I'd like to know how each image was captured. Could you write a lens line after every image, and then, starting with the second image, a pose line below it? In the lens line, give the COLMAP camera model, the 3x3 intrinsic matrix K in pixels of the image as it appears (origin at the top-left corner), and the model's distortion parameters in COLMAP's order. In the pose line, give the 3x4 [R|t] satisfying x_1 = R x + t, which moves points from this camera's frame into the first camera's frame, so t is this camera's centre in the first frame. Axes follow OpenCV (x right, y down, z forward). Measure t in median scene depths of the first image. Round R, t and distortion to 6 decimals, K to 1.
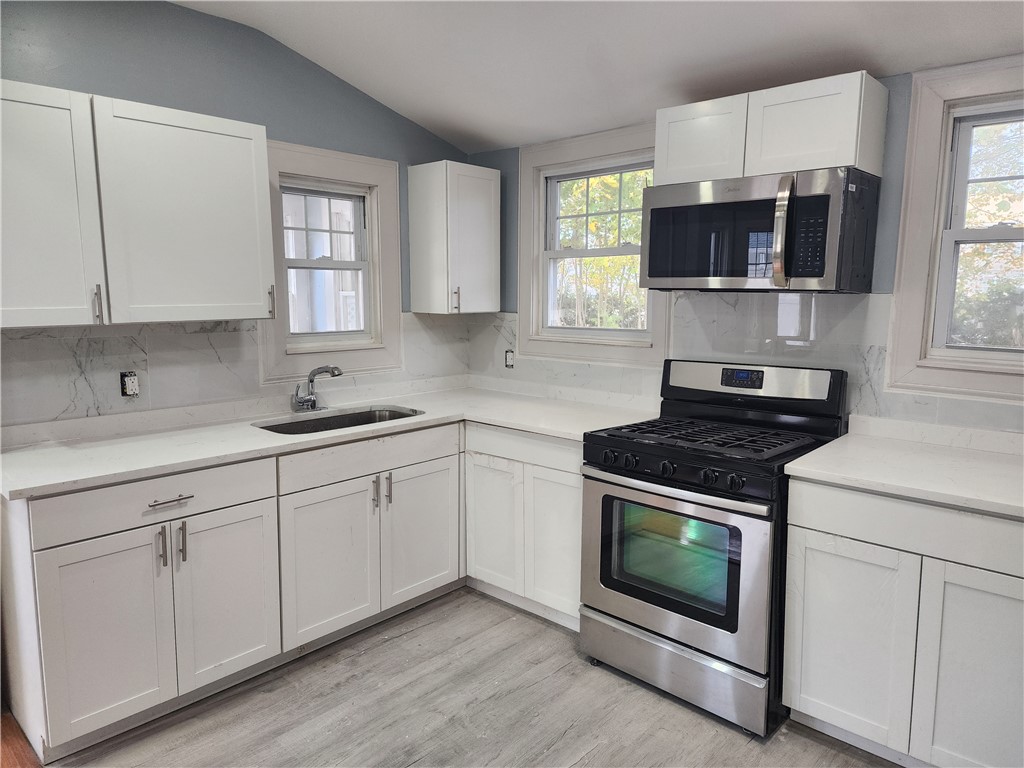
lens RADIAL K [[681.4, 0, 503.8], [0, 681.4, 381.1], [0, 0, 1]] dist [0.038383, -0.031166]
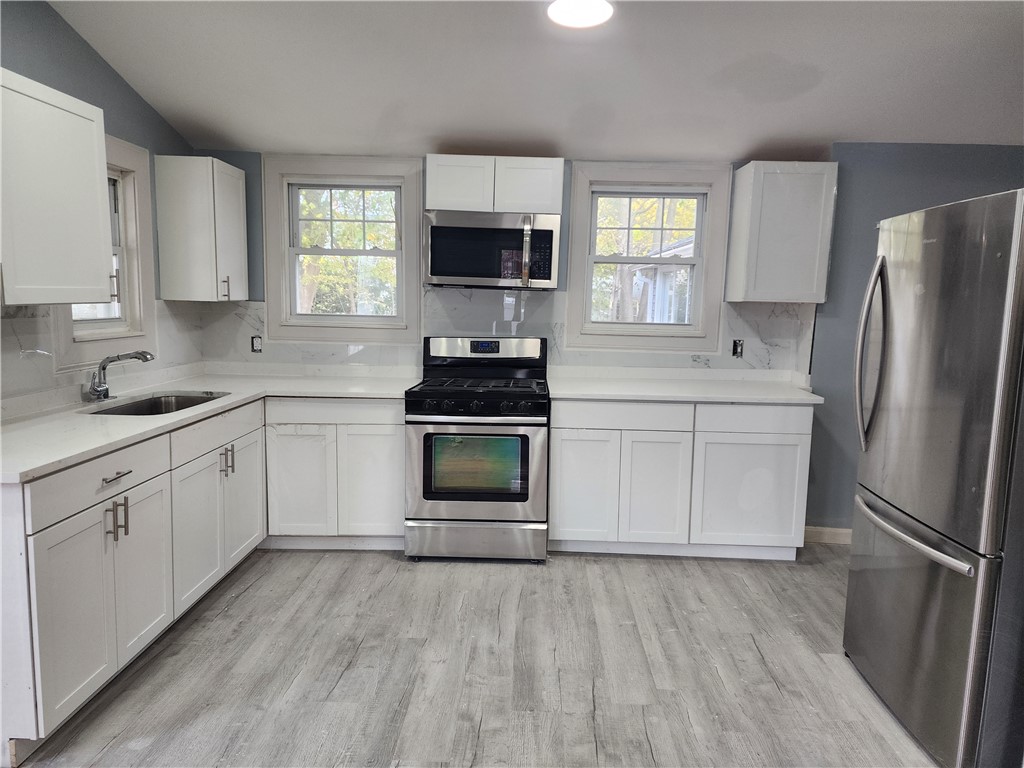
lens RADIAL K [[681.4, 0, 522.7], [0, 681.4, 390.8], [0, 0, 1]] dist [0.038383, -0.031166]
pose [[0.740967, -0.077499, 0.667054, -0.573242], [0.066929, 0.996895, 0.041474, 0.034694], [-0.668197, 0.013915, 0.743854, -0.142564]]
